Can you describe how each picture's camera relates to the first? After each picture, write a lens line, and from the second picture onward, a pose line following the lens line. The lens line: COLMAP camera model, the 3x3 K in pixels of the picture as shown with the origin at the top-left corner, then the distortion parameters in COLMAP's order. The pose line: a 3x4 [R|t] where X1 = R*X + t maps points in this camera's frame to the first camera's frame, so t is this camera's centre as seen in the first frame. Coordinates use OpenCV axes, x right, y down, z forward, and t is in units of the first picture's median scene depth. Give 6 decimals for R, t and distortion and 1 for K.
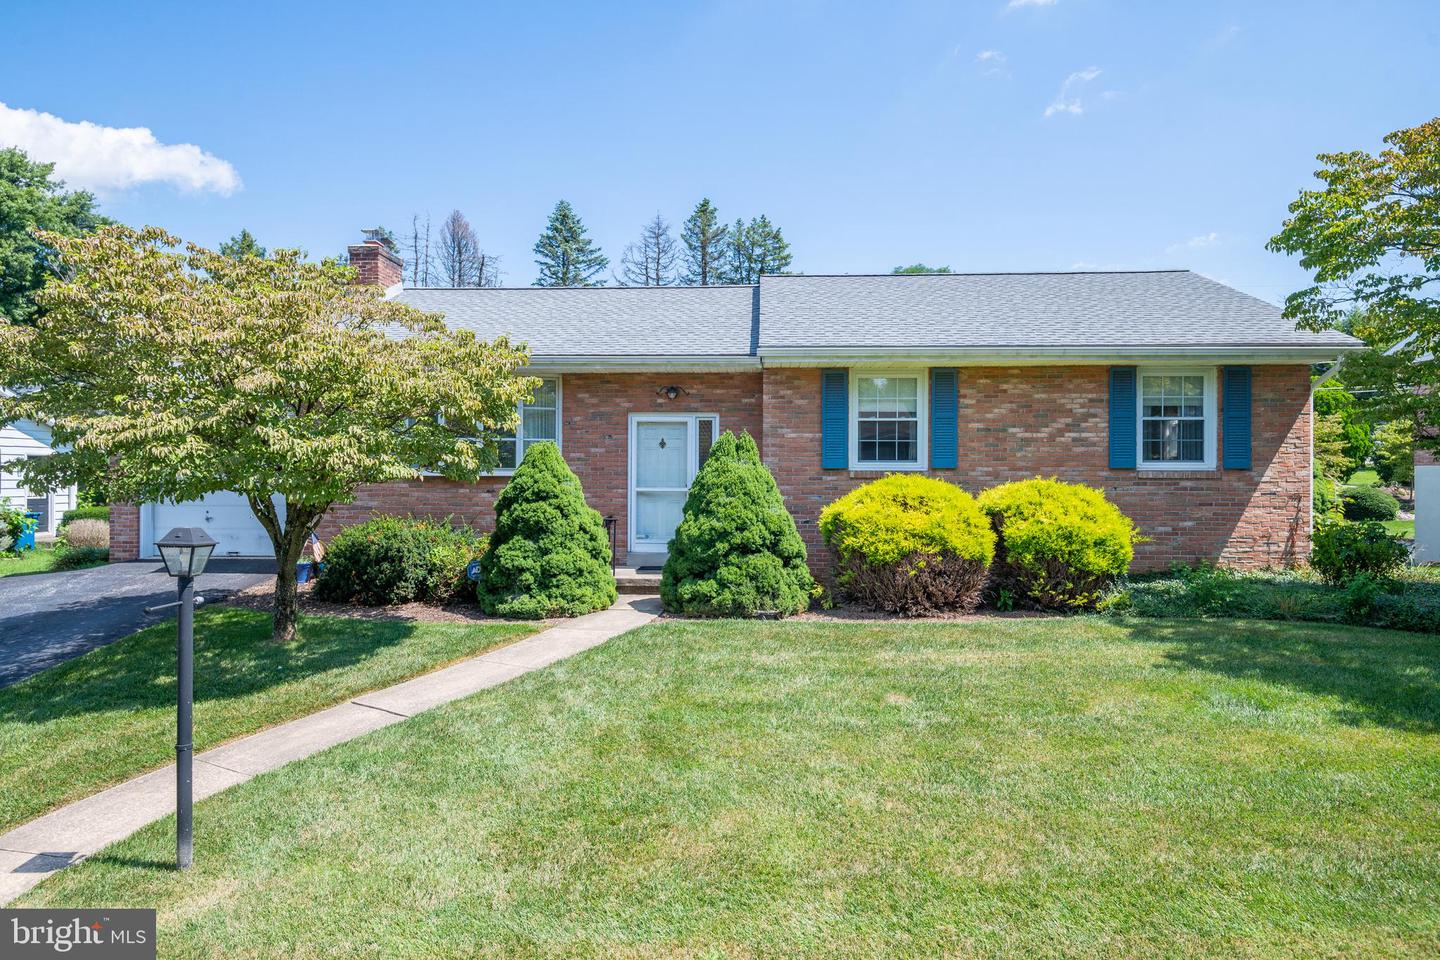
lens RADIAL K [[880.1, 0, 724.8], [0, 880.1, 474.1], [0, 0, 1]] dist [0.021198, -0.027633]
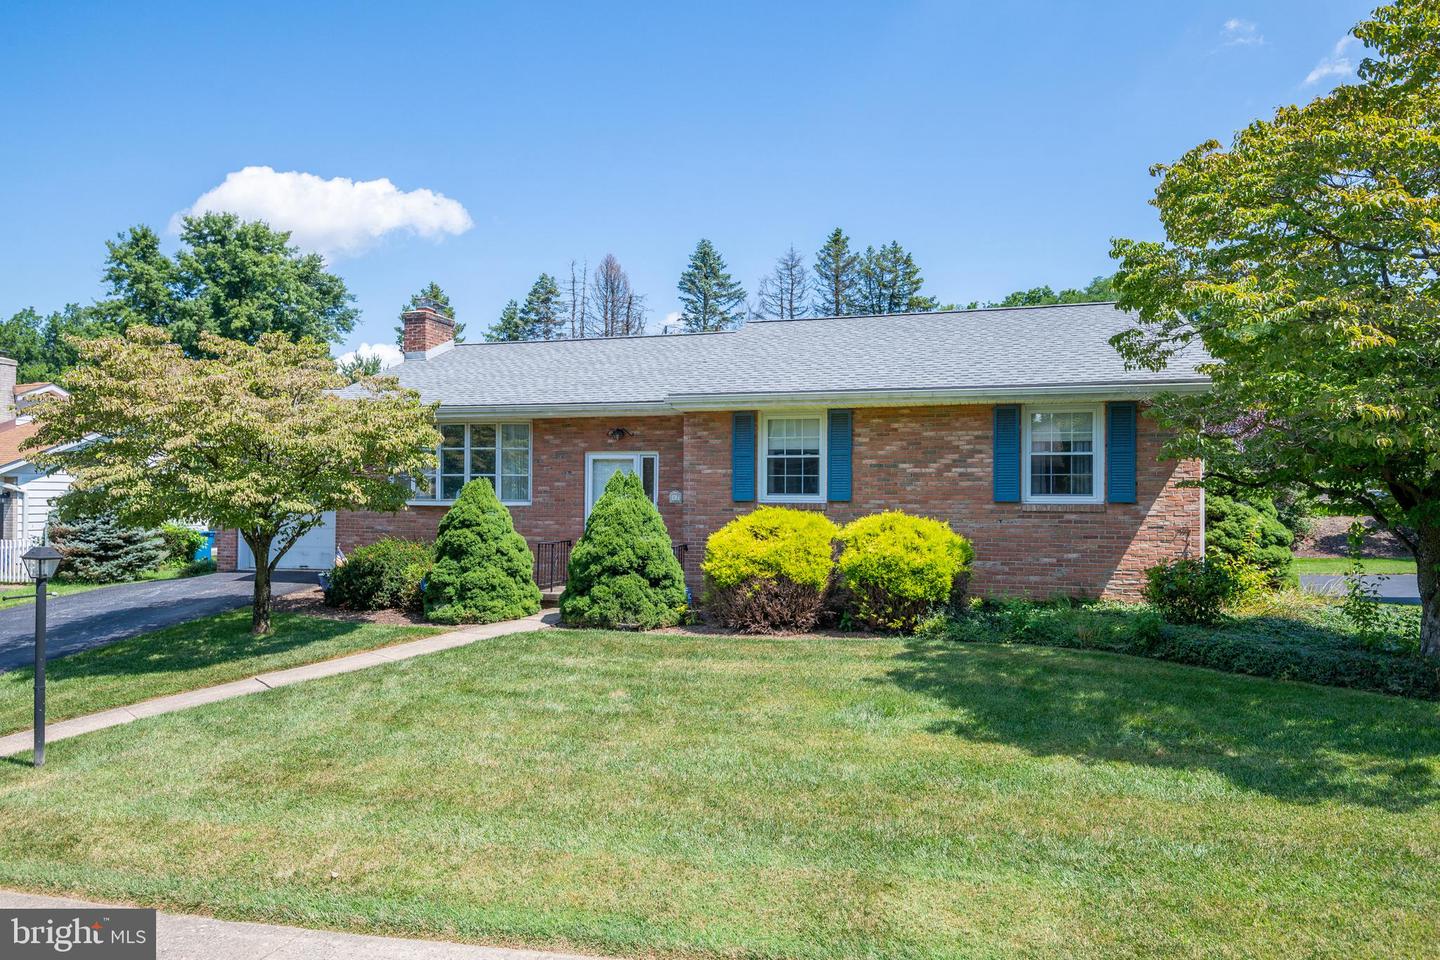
lens RADIAL K [[890.5, 0, 735.9], [0, 890.5, 484.0], [0, 0, 1]] dist [0.024729, -0.023961]
pose [[0.974767, -0.001169, -0.223223, 0.376325], [-0.001954, 0.999903, -0.013769, -0.012512], [0.223218, 0.013858, 0.974670, -0.106498]]
